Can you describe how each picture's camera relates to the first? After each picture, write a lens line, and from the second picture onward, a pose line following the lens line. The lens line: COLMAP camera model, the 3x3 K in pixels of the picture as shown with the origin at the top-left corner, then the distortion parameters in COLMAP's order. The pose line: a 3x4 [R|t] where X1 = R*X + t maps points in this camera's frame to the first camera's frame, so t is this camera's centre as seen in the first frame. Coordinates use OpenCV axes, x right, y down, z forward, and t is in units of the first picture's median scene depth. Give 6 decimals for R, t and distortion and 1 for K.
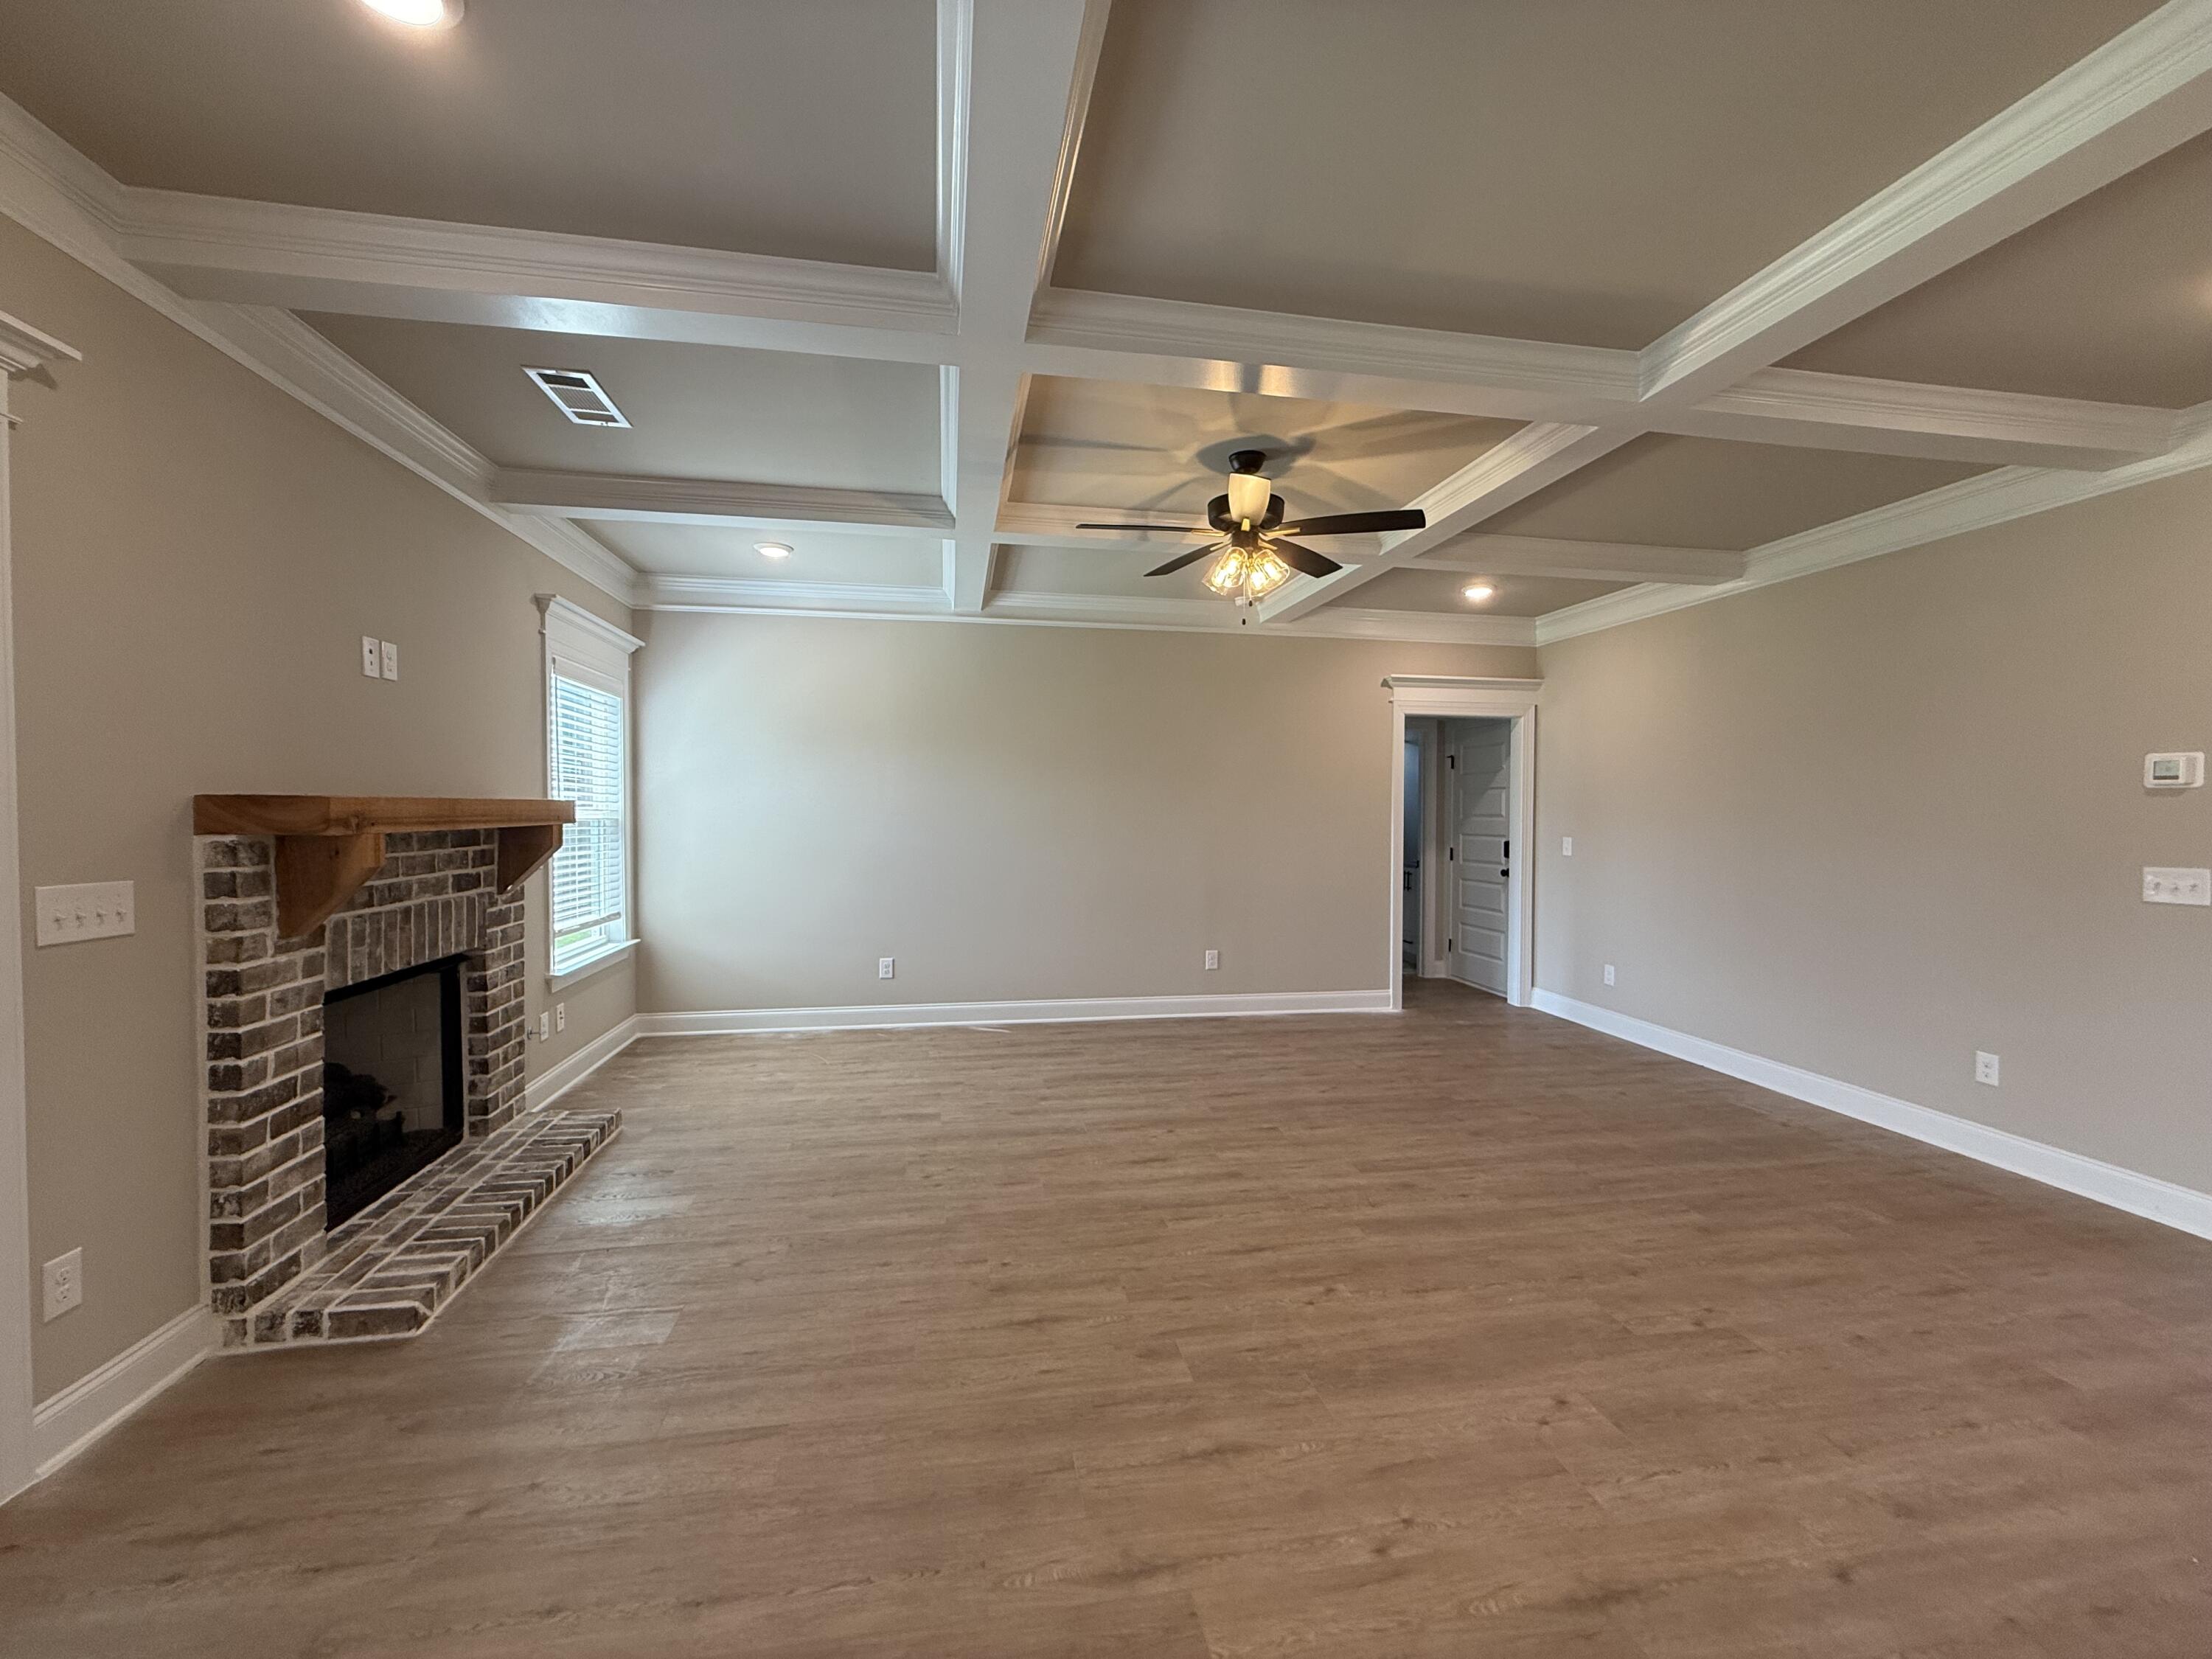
lens RADIAL K [[876.3, 0, 1100.5], [0, 876.3, 828.6], [0, 0, 1]] dist [-0.000476, -0.000218]
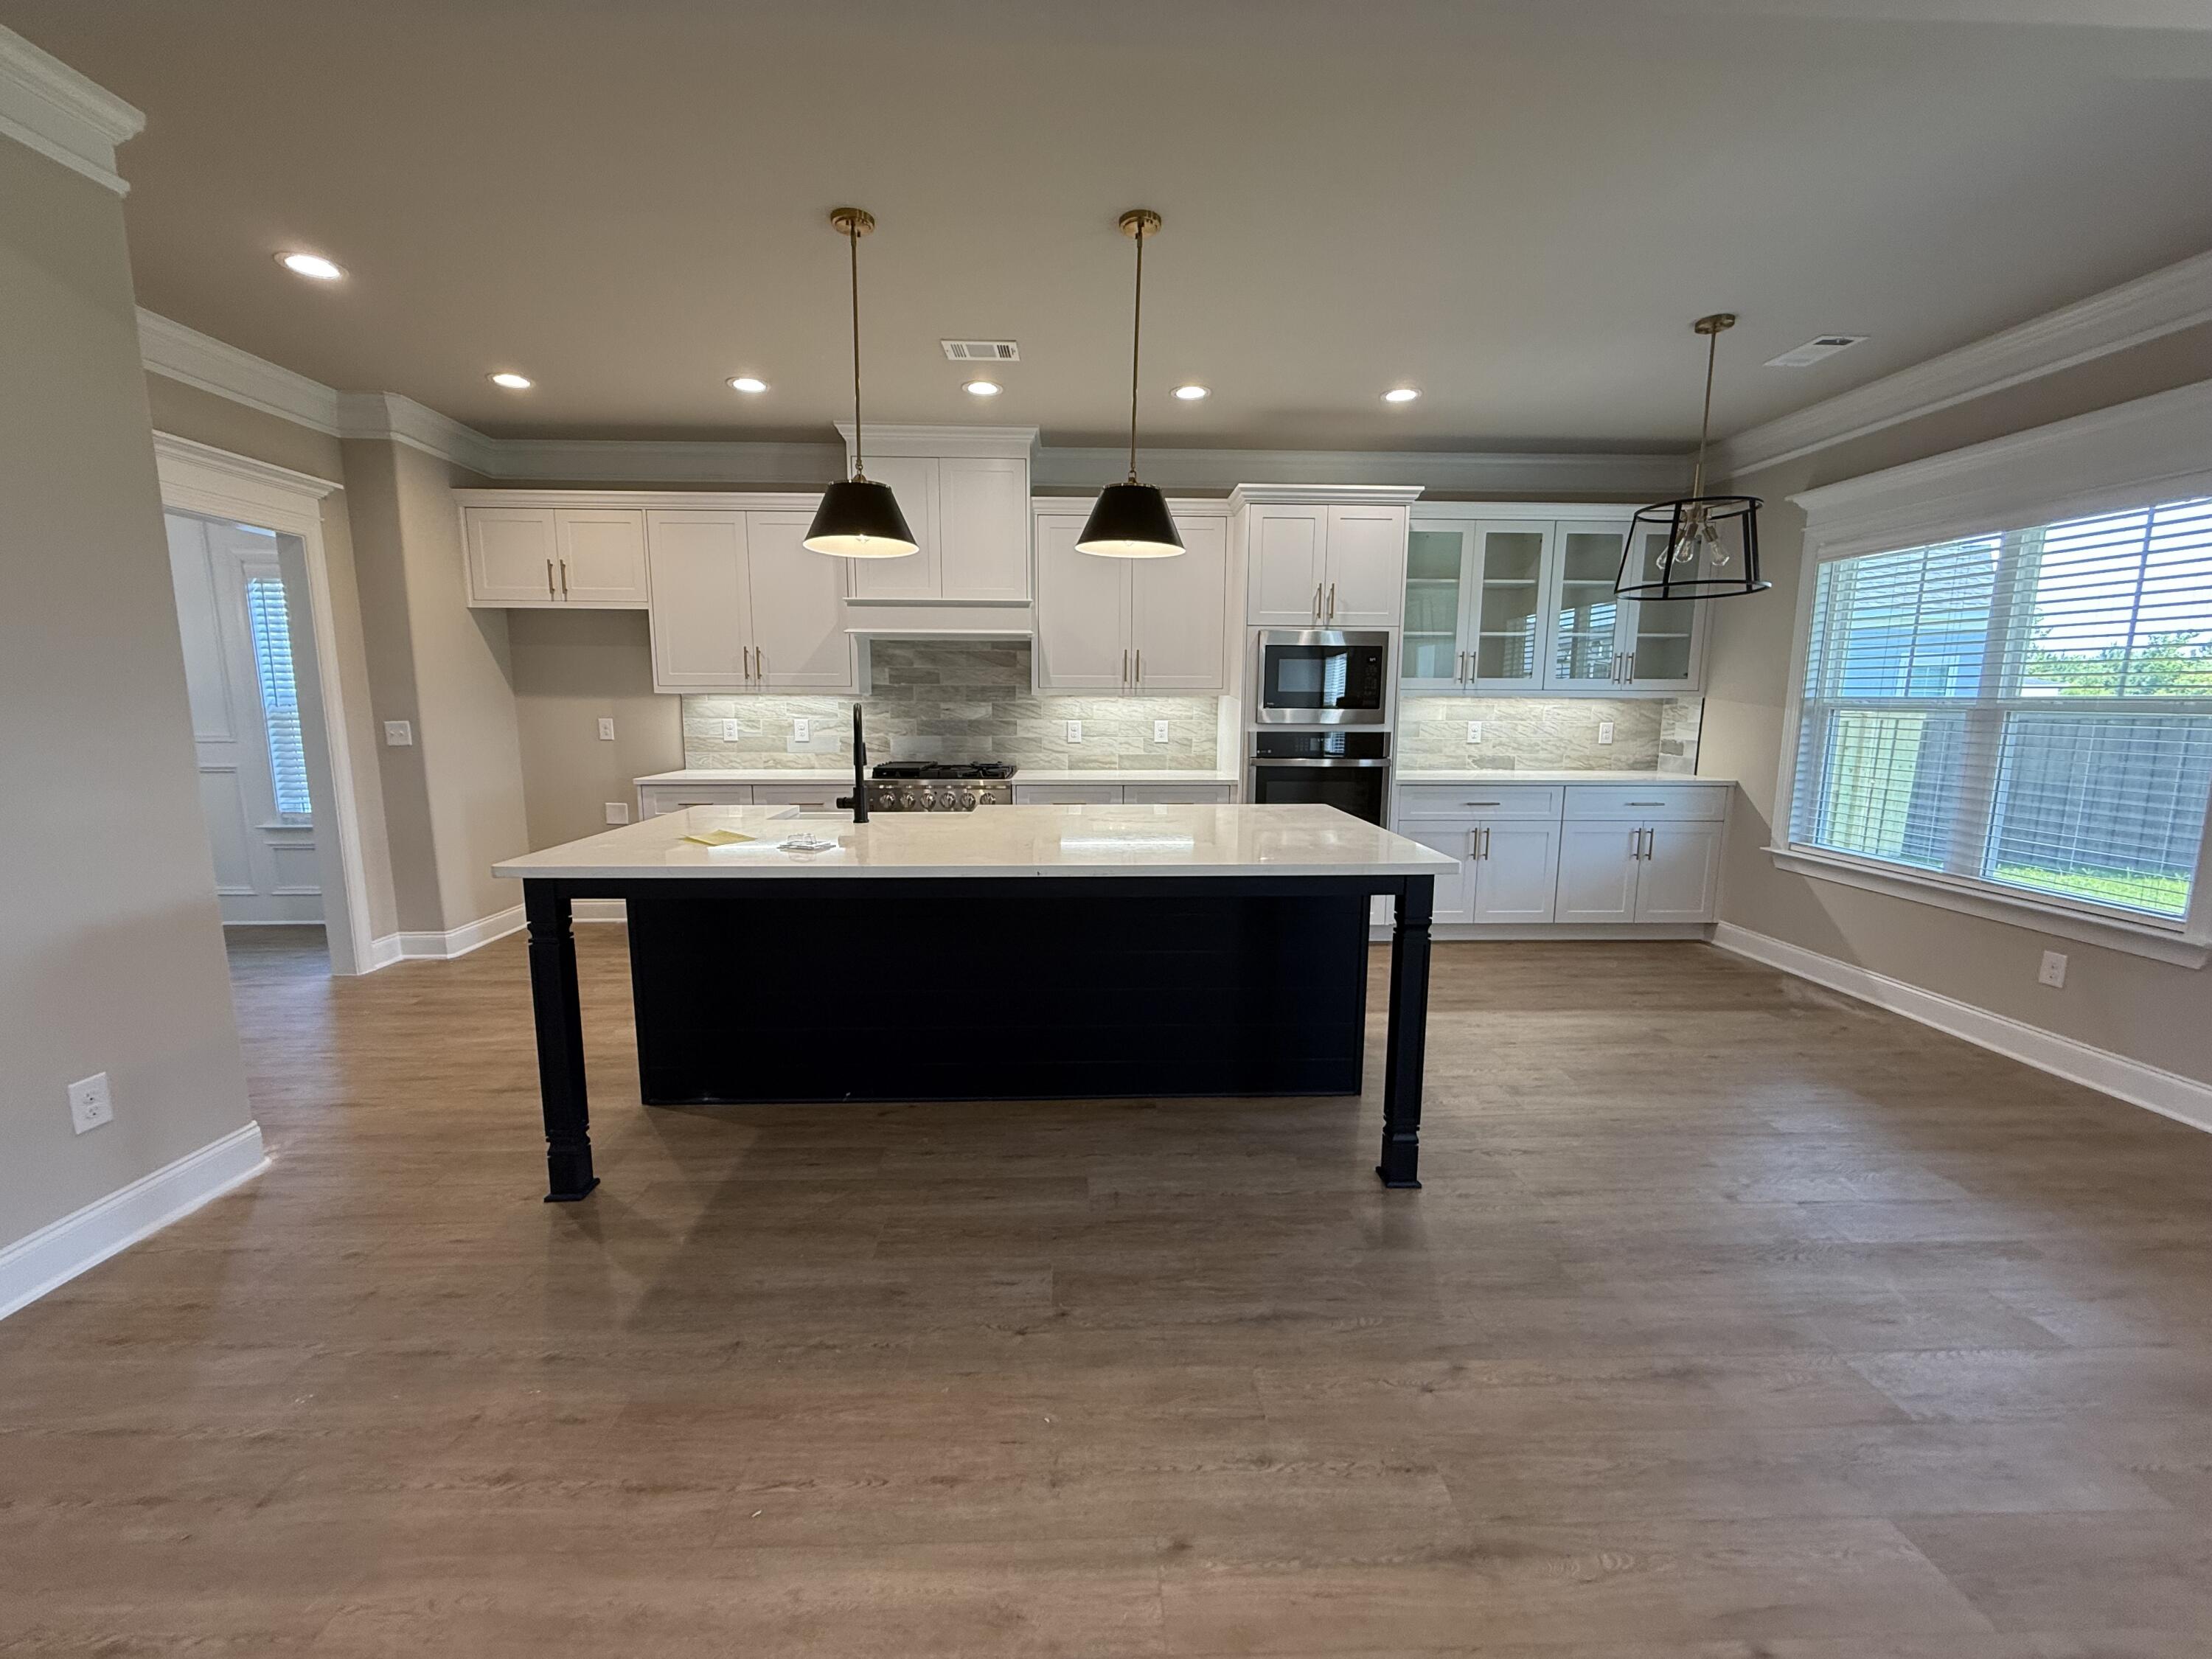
lens RADIAL K [[876.3, 0, 1100.5], [0, 876.3, 828.6], [0, 0, 1]] dist [-0.000476, -0.000218]
pose [[-0.991308, -0.030576, 0.127962, 0.544766], [-0.008770, 0.985812, 0.167622, -0.000179], [-0.131272, 0.165043, -0.977511, 1.139807]]
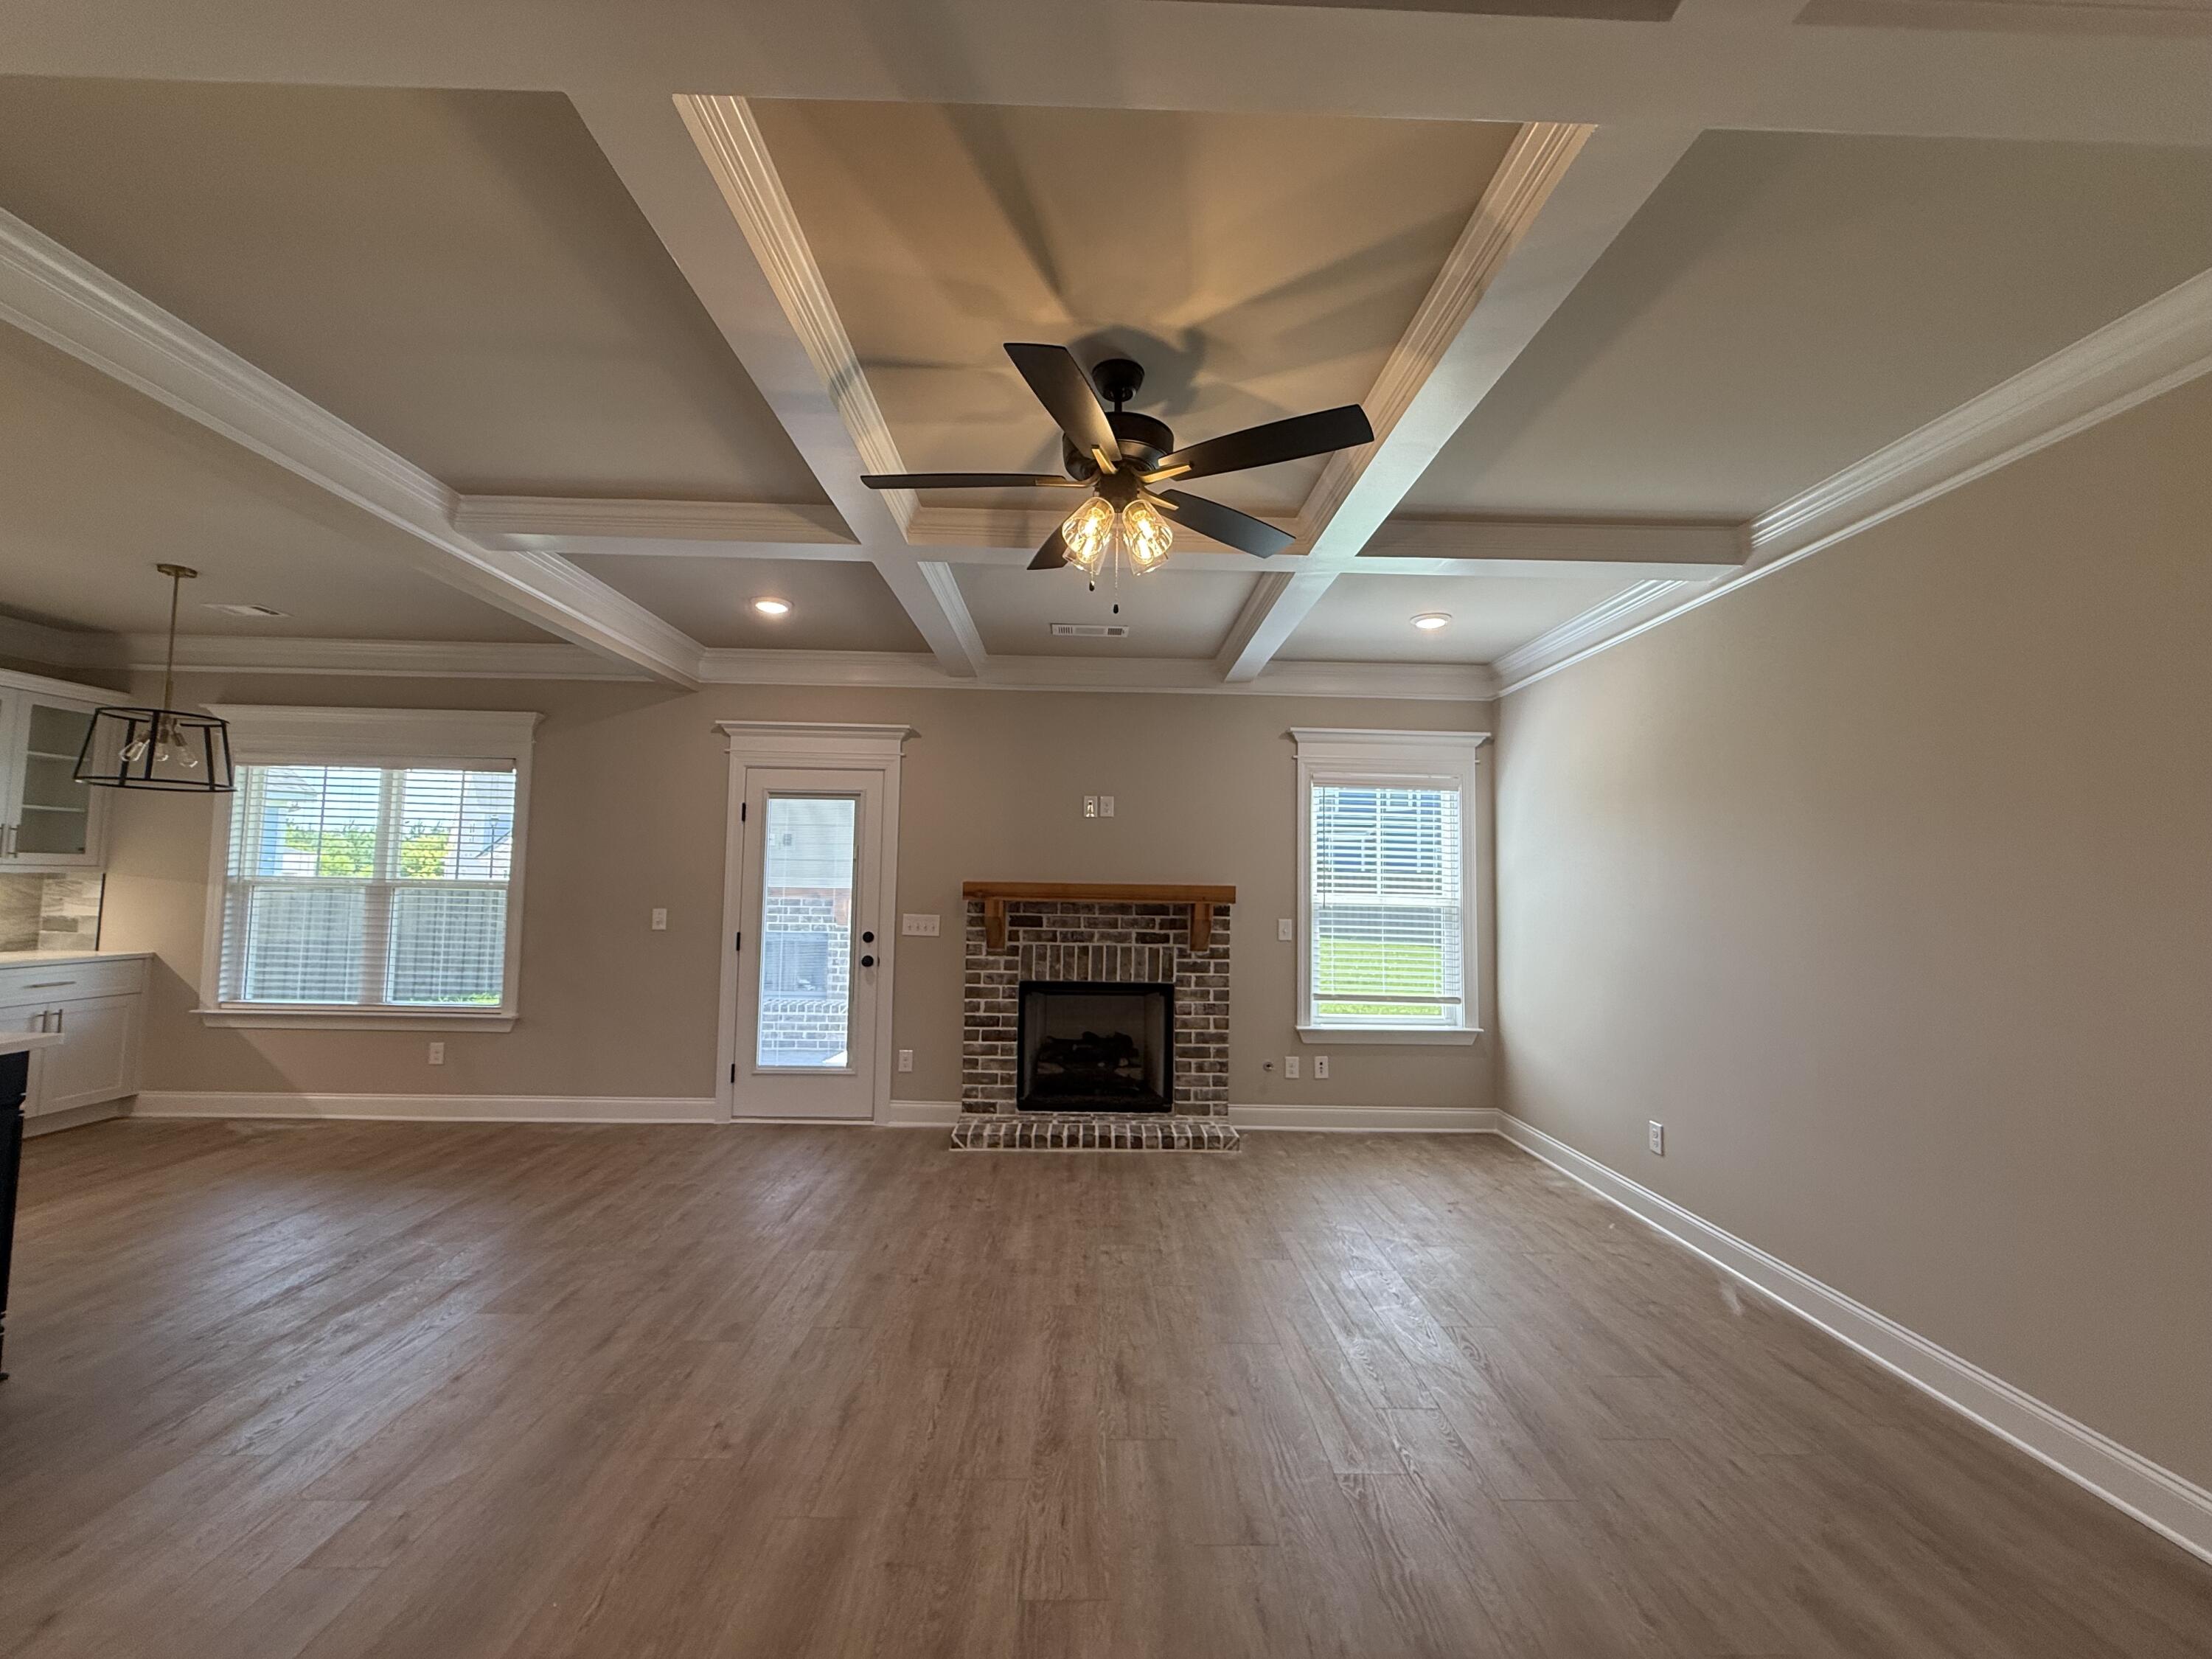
lens RADIAL K [[876.3, 0, 1100.5], [0, 876.3, 828.6], [0, 0, 1]] dist [-0.000476, -0.000218]
pose [[-0.141428, -0.074202, -0.987164, 1.138758], [-0.040813, 0.996776, -0.069077, -0.029471], [0.989107, 0.030520, -0.144001, 1.520065]]
